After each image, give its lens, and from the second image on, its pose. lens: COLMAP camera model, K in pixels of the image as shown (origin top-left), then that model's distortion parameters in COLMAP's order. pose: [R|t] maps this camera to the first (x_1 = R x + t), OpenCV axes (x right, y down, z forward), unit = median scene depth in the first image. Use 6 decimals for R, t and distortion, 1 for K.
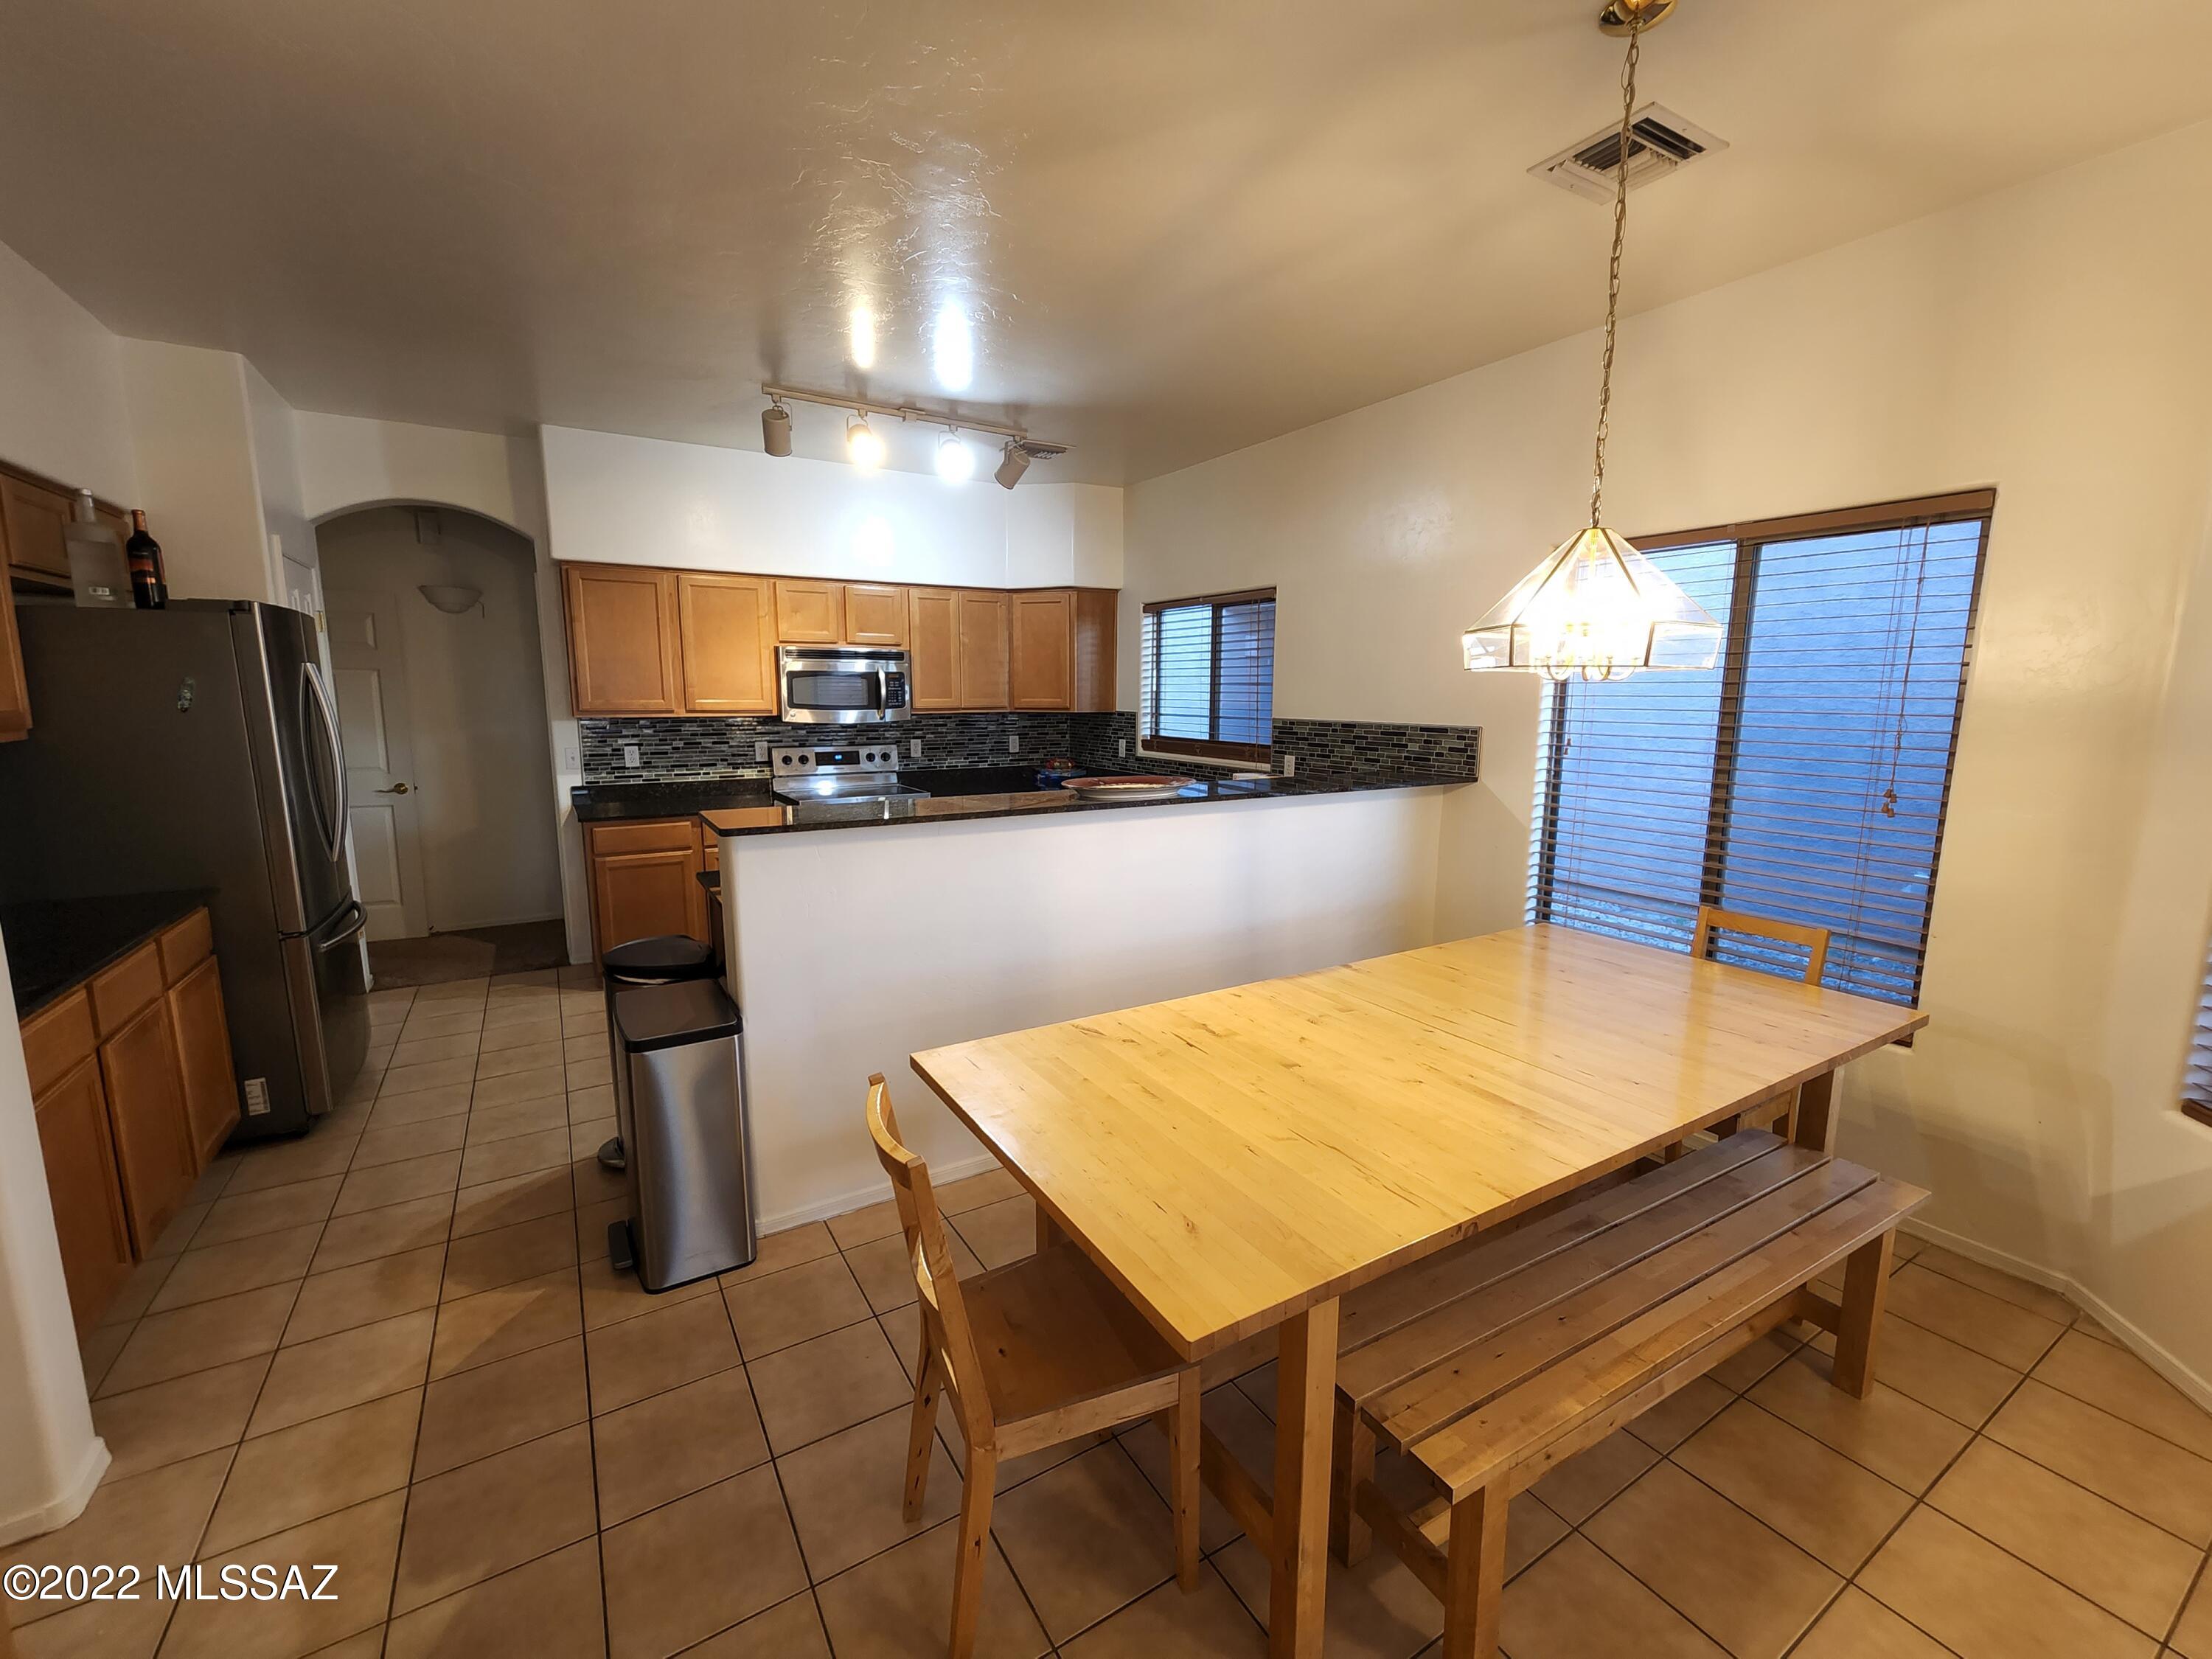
lens RADIAL K [[913.3, 0, 1095.6], [0, 913.3, 831.0], [0, 0, 1]] dist [0.002427, -0.001391]
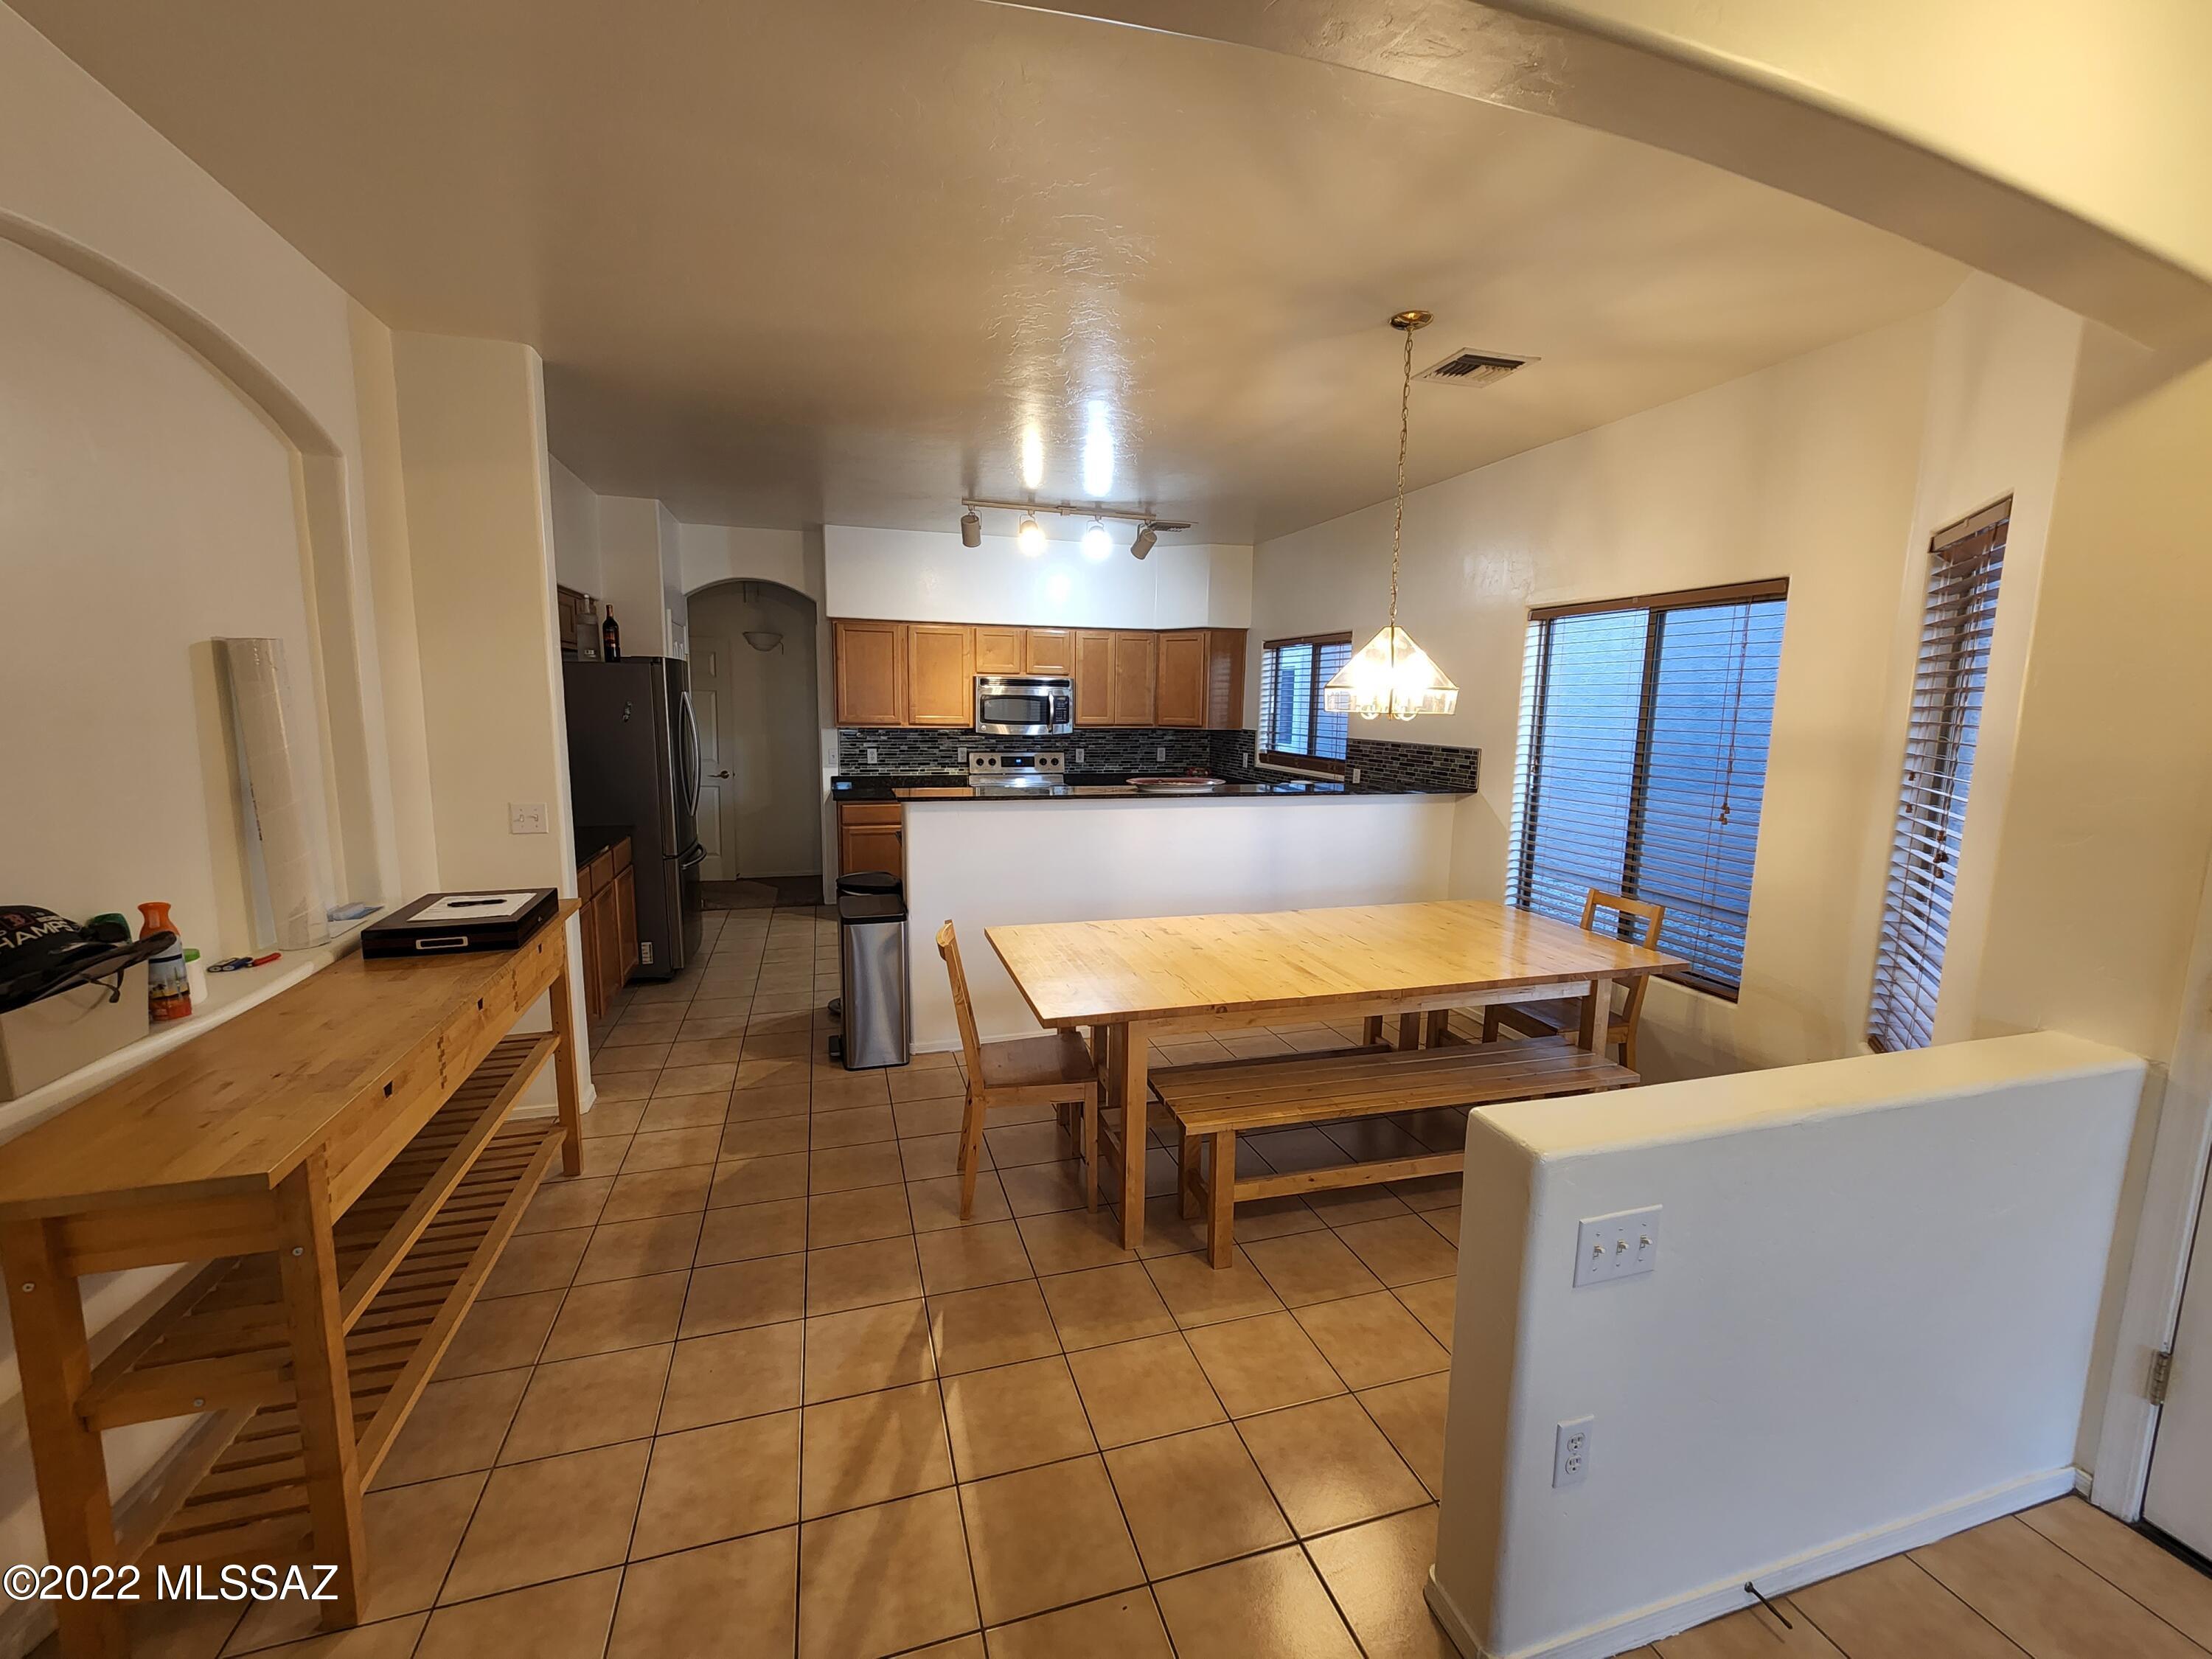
lens RADIAL K [[913.3, 0, 1091.8], [0, 913.3, 828.9], [0, 0, 1]] dist [0.002427, -0.001391]
pose [[0.966736, 0.046149, -0.251579, 0.185673], [-0.050120, 0.998699, -0.009398, 0.027848], [0.250818, 0.021695, 0.967791, -0.279590]]
